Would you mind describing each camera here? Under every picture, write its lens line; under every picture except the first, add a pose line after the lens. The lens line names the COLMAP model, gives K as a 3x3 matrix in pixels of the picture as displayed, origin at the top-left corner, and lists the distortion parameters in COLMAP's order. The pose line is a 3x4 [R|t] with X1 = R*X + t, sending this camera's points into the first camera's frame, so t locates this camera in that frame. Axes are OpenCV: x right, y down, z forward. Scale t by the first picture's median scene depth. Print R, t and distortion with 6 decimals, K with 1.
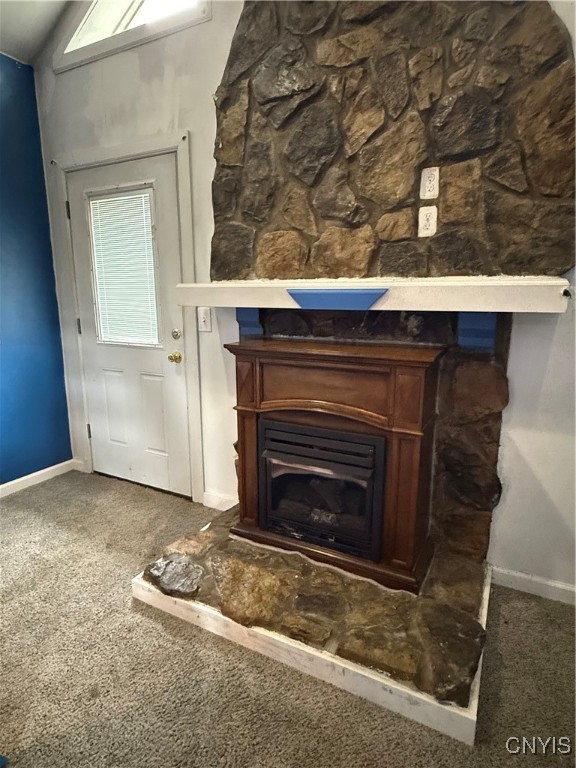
lens RADIAL K [[450.1, 0, 288.4], [0, 450.1, 384.5], [0, 0, 1]] dist [-0.001718, -0.000638]
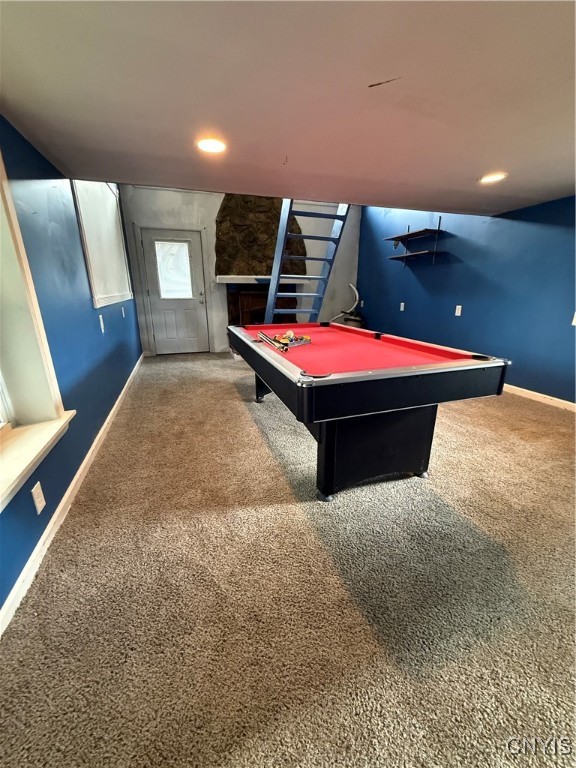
lens RADIAL K [[307.3, 0, 288.6], [0, 307.3, 382.9], [0, 0, 1]] dist [0.002091, 0.000538]
pose [[0.673897, -0.227256, 0.703006, -1.591166], [0.146540, 0.973728, 0.174298, 0.216414], [-0.724147, -0.014440, 0.689495, -0.924853]]
